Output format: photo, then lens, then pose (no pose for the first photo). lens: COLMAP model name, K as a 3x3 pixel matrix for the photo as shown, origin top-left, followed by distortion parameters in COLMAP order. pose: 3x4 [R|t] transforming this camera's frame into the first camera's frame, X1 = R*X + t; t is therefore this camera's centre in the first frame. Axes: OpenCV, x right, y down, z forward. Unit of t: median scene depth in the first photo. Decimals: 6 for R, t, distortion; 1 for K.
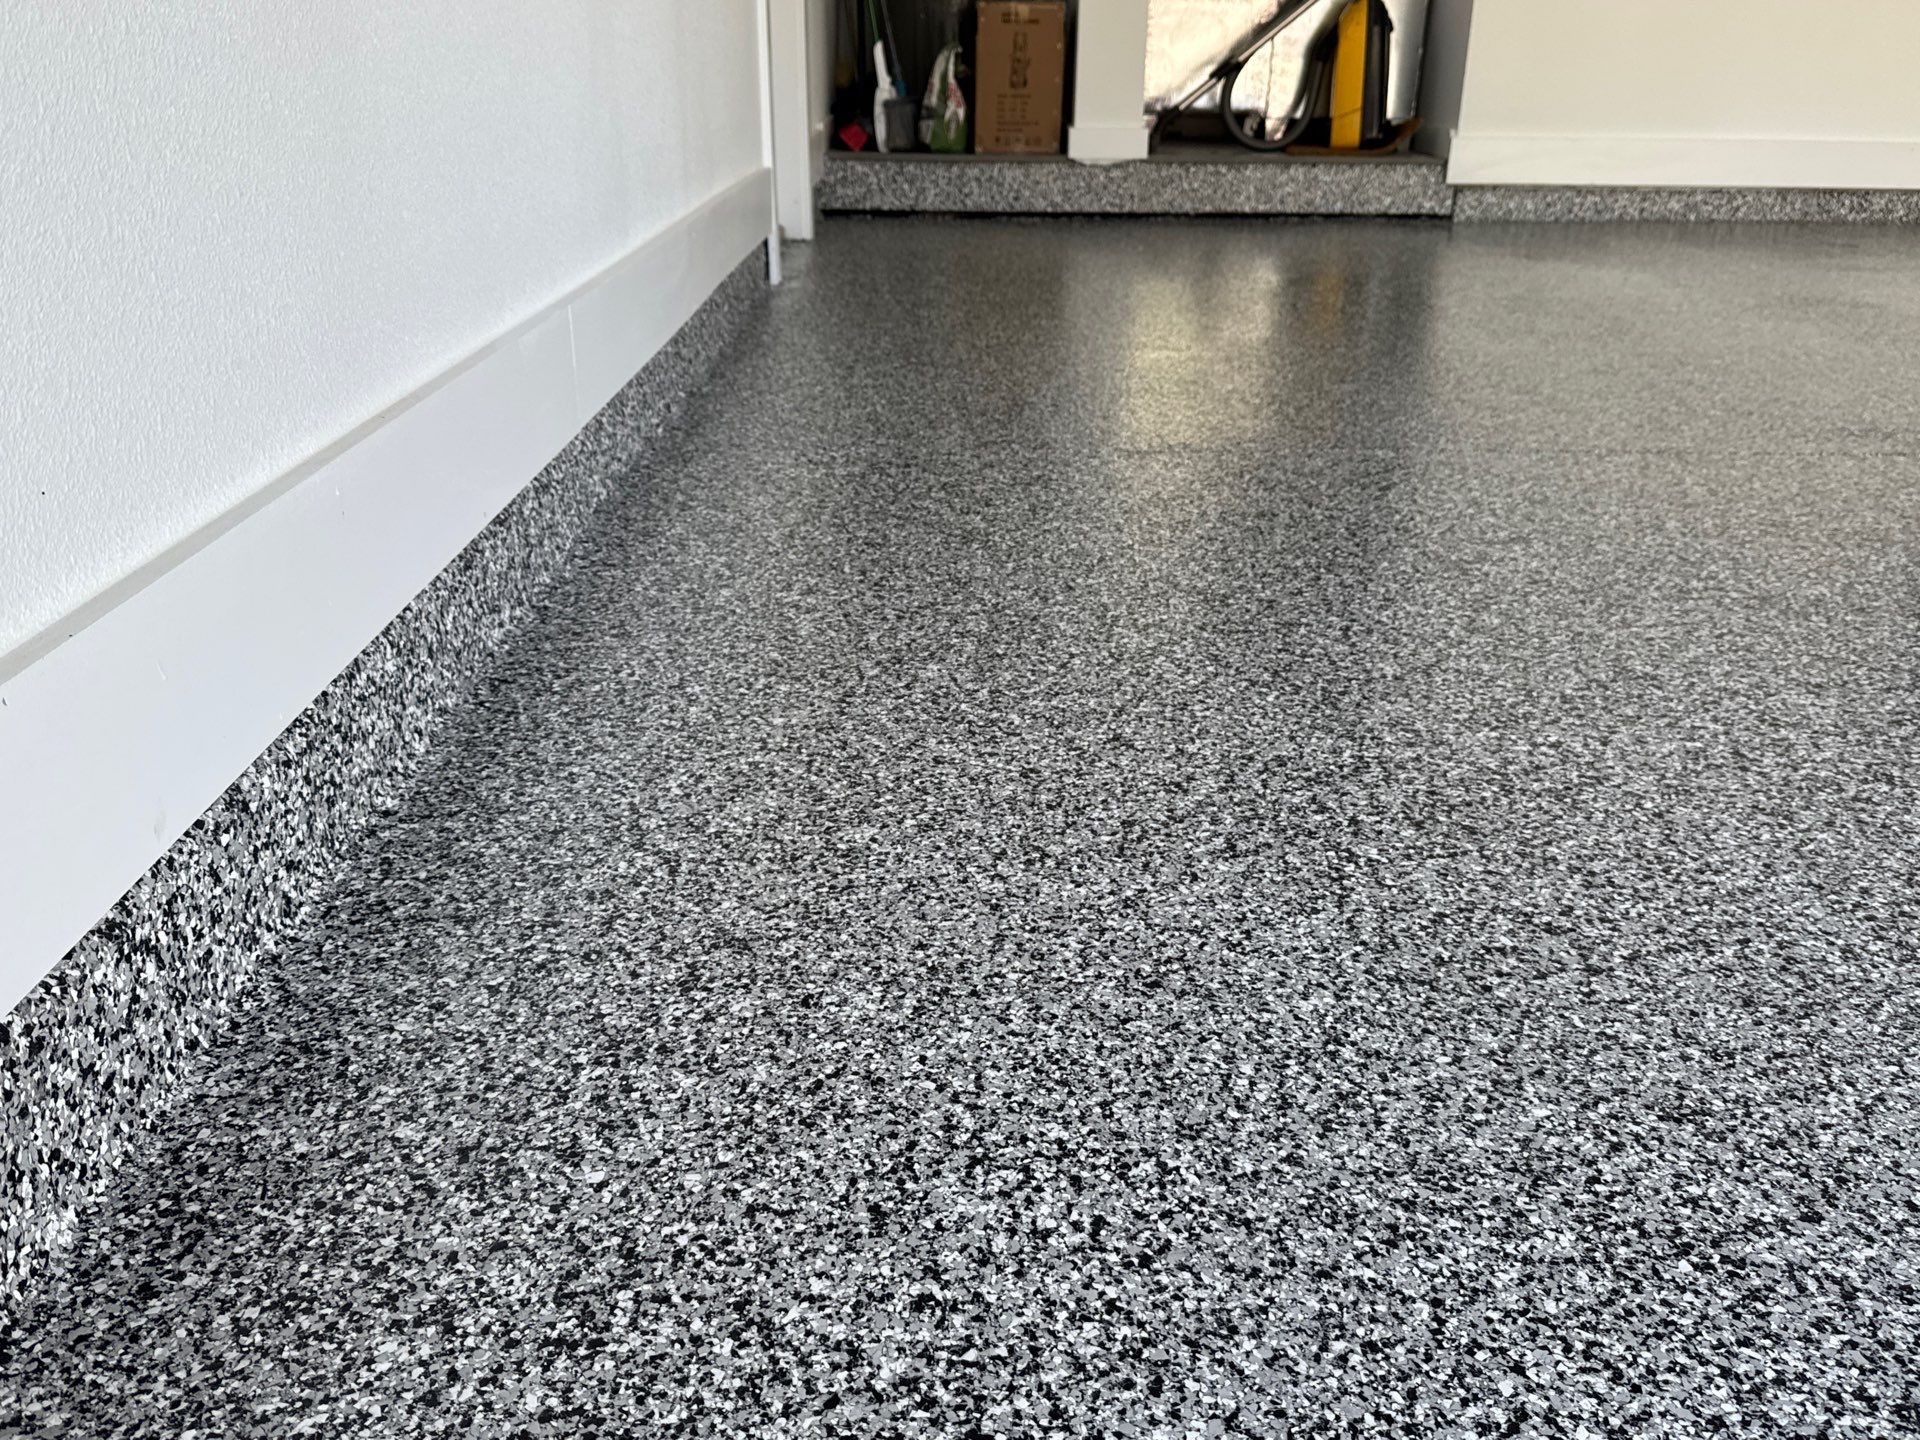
lens RADIAL K [[1583.1, 0, 944.8], [0, 1583.1, 722.1], [0, 0, 1]] dist [0.117145, -0.174898]
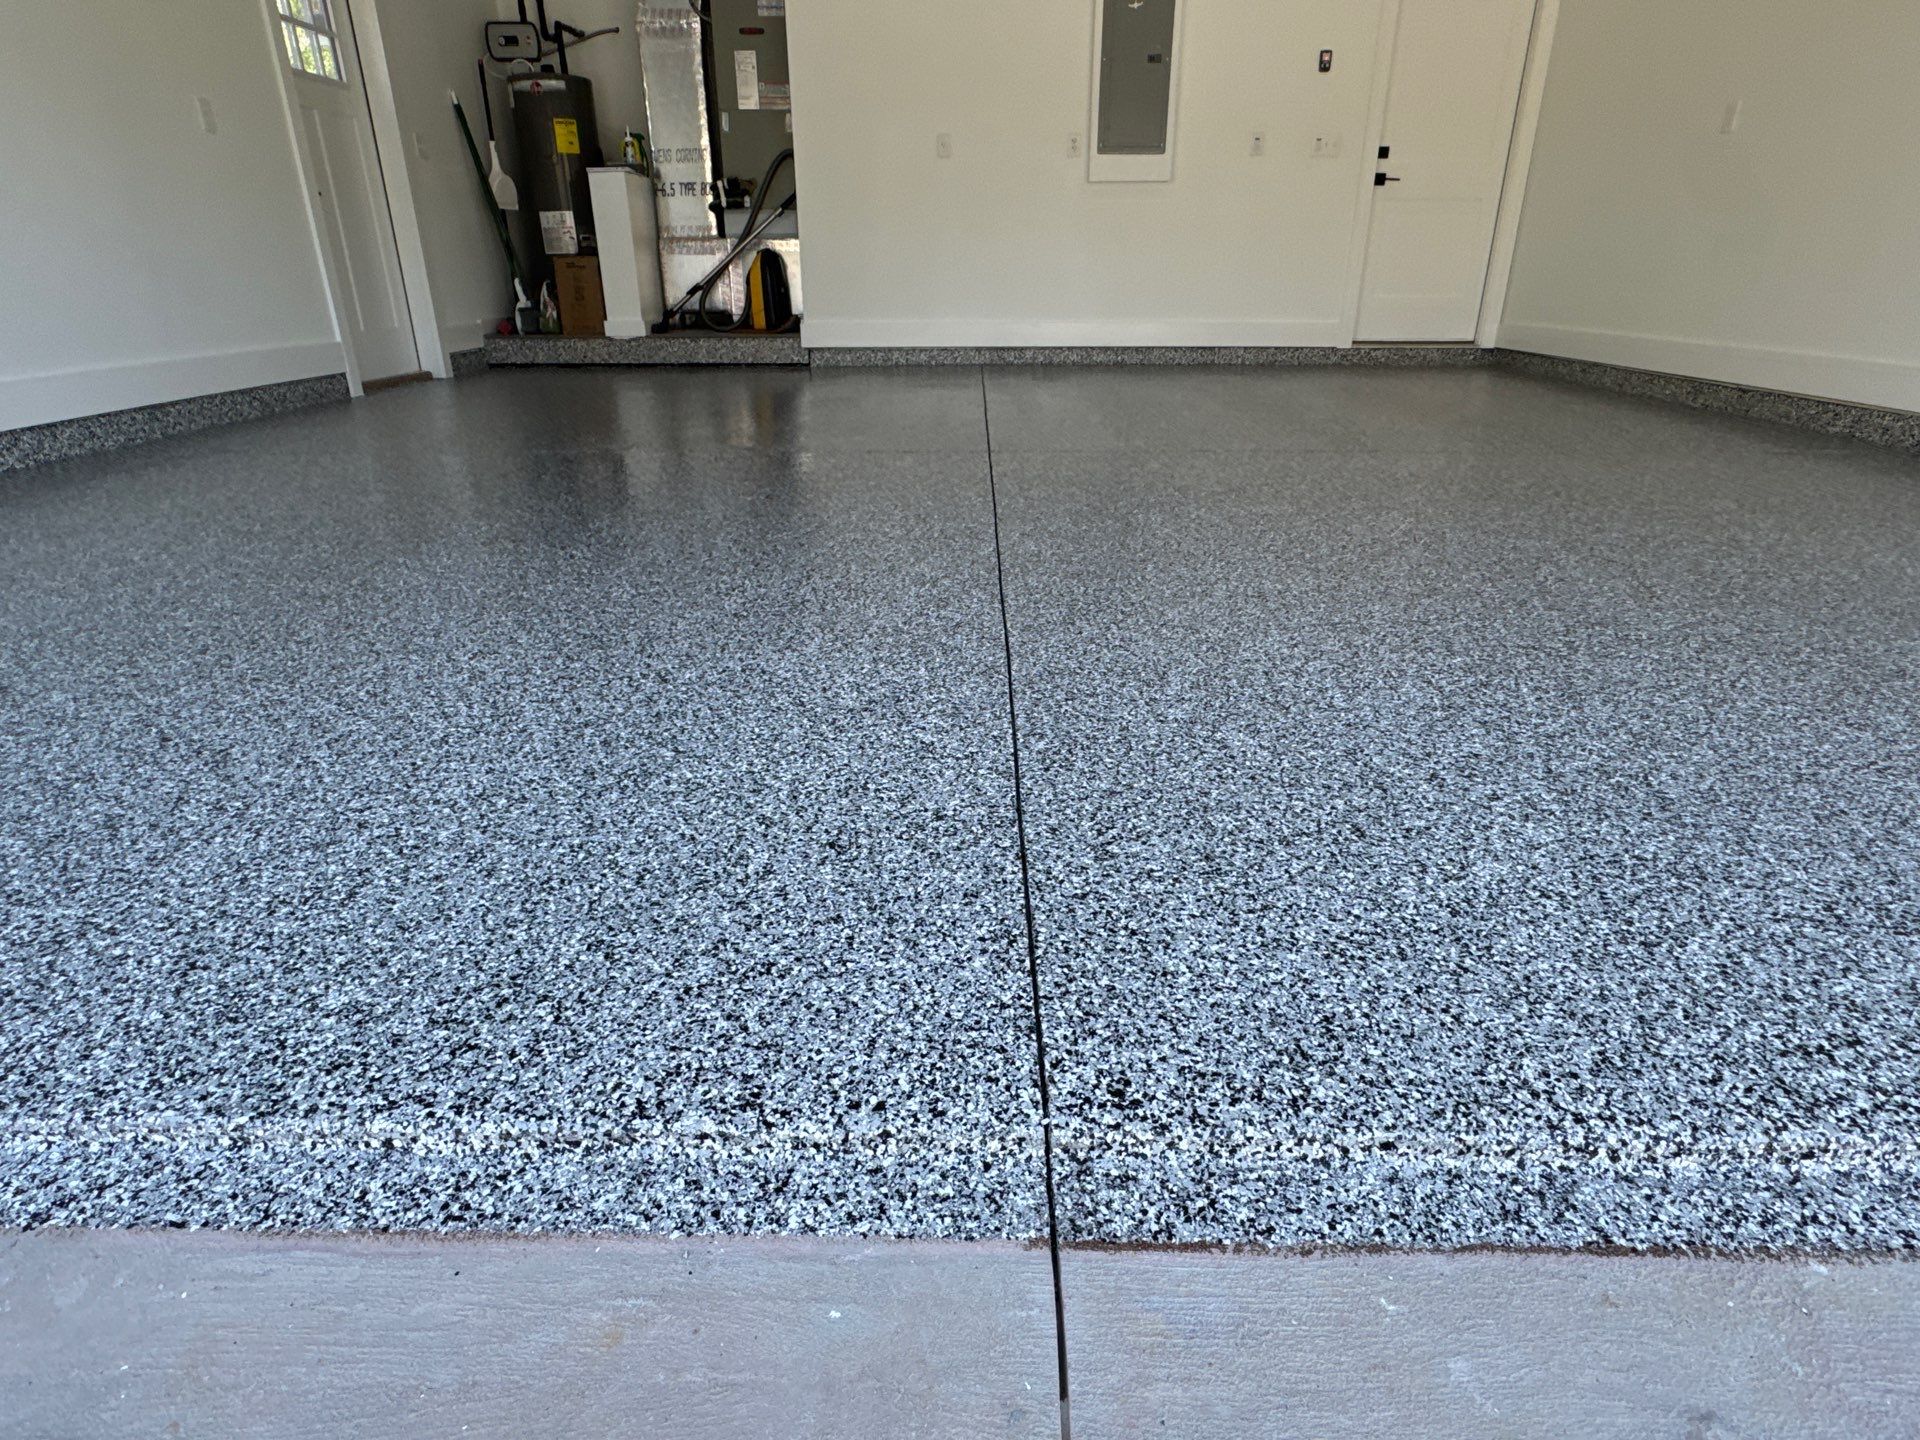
lens RADIAL K [[1035.0, 0, 956.6], [0, 1035.0, 715.8], [0, 0, 1]] dist [-0.007524, 0.003499]
pose [[0.999845, -0.011552, -0.013317, 1.524138], [0.011636, 0.999912, 0.006315, 0.315308], [0.013243, -0.006469, 0.999891, -0.747592]]
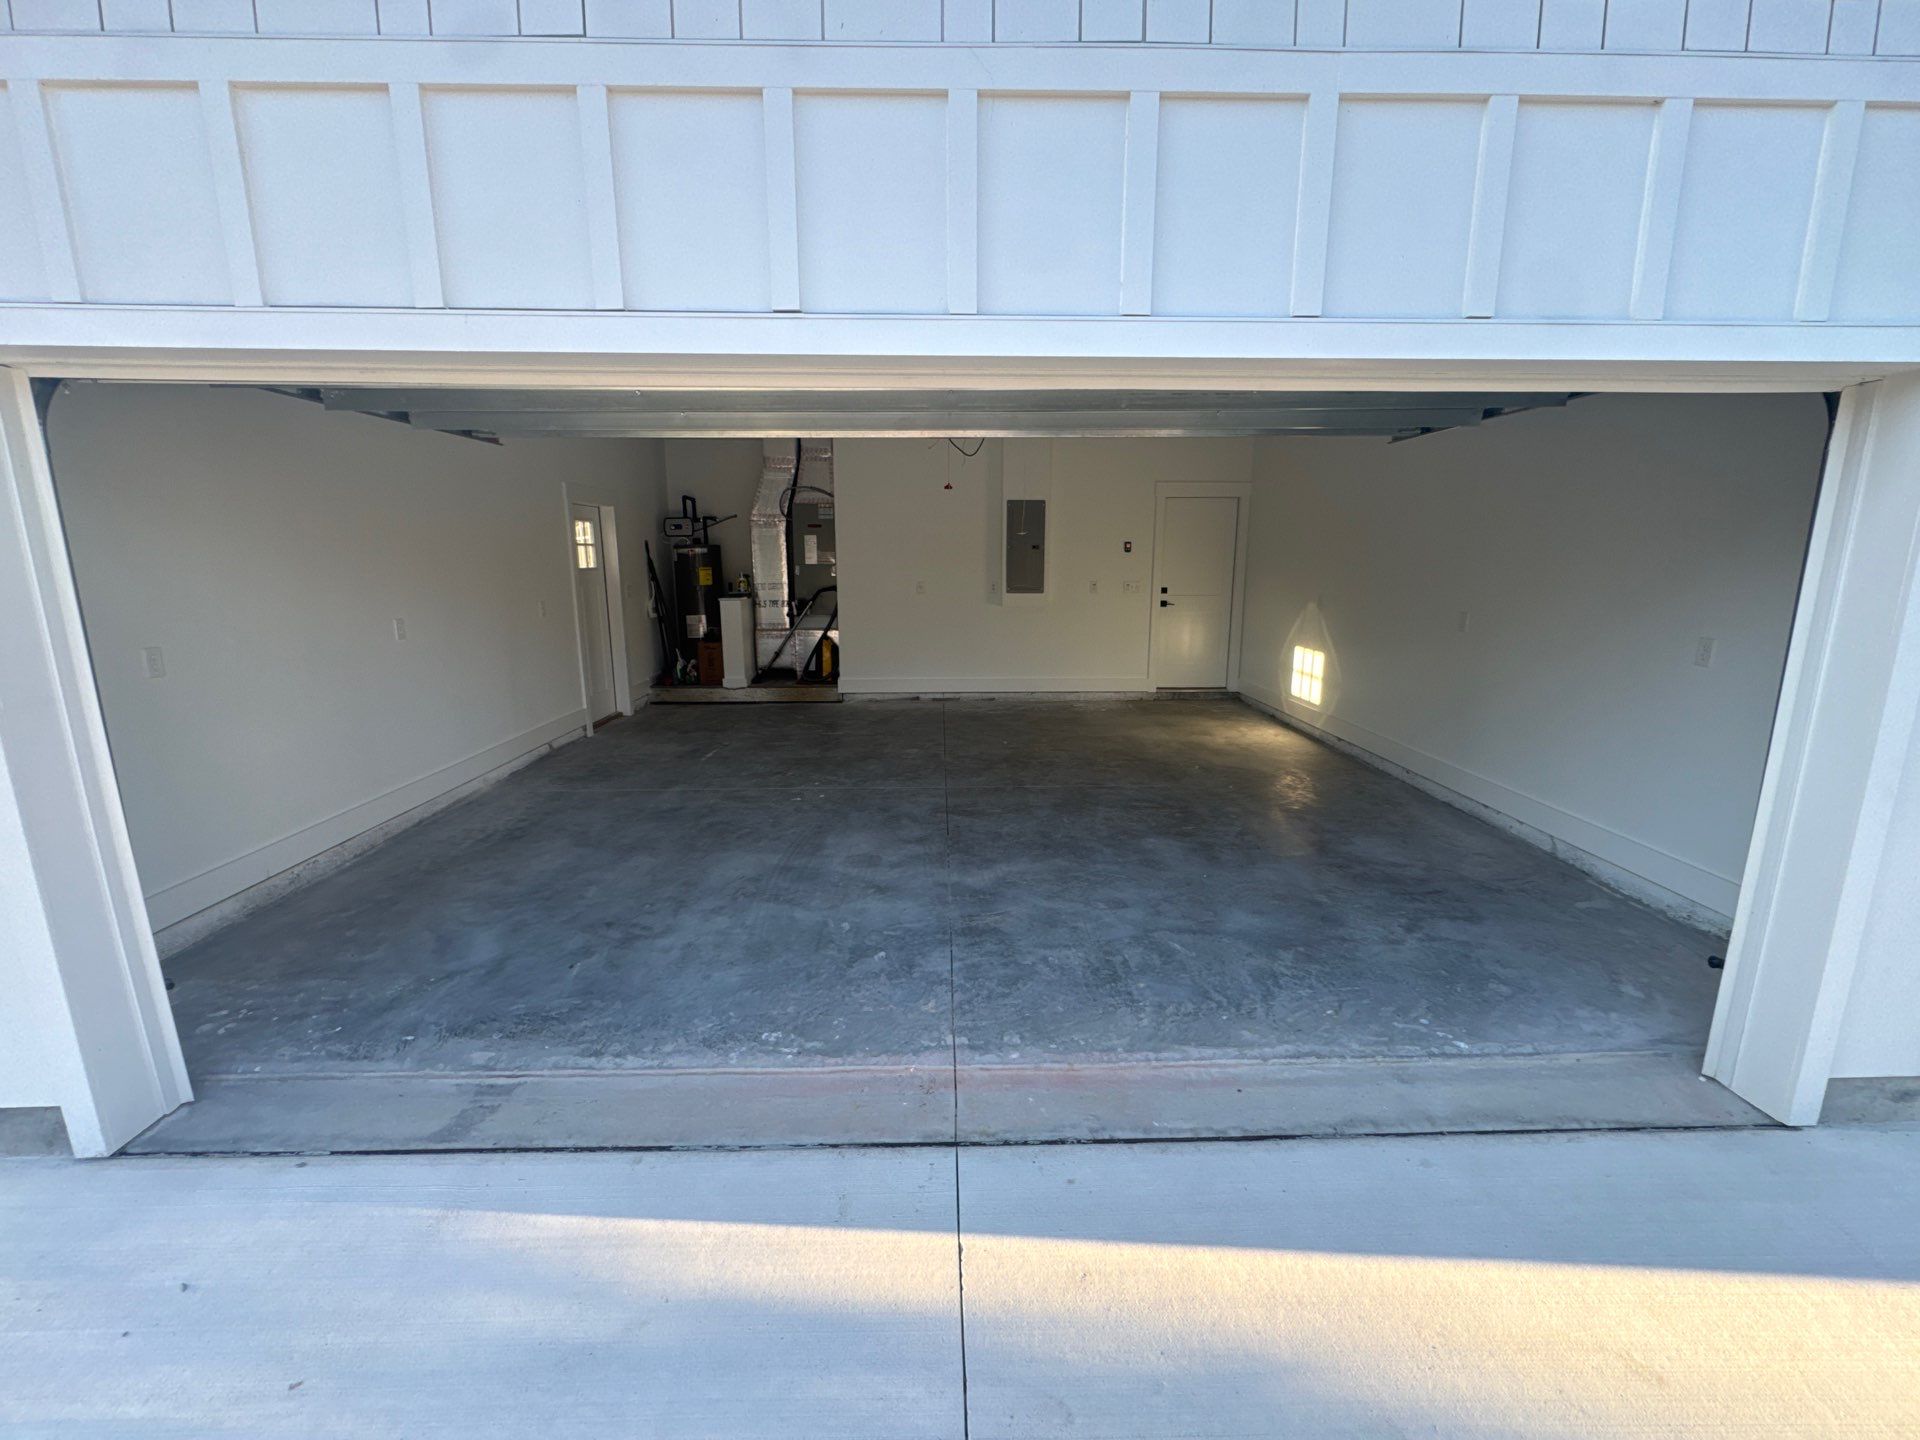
lens RADIAL K [[795.5, 0, 960.1], [0, 795.5, 719.1], [0, 0, 1]] dist [-0.003070, 0.000311]
pose [[0.999292, -0.018001, 0.033026, 1.517932], [0.024402, 0.978447, -0.205049, 0.189381], [-0.028623, 0.205710, 0.978194, -1.816743]]
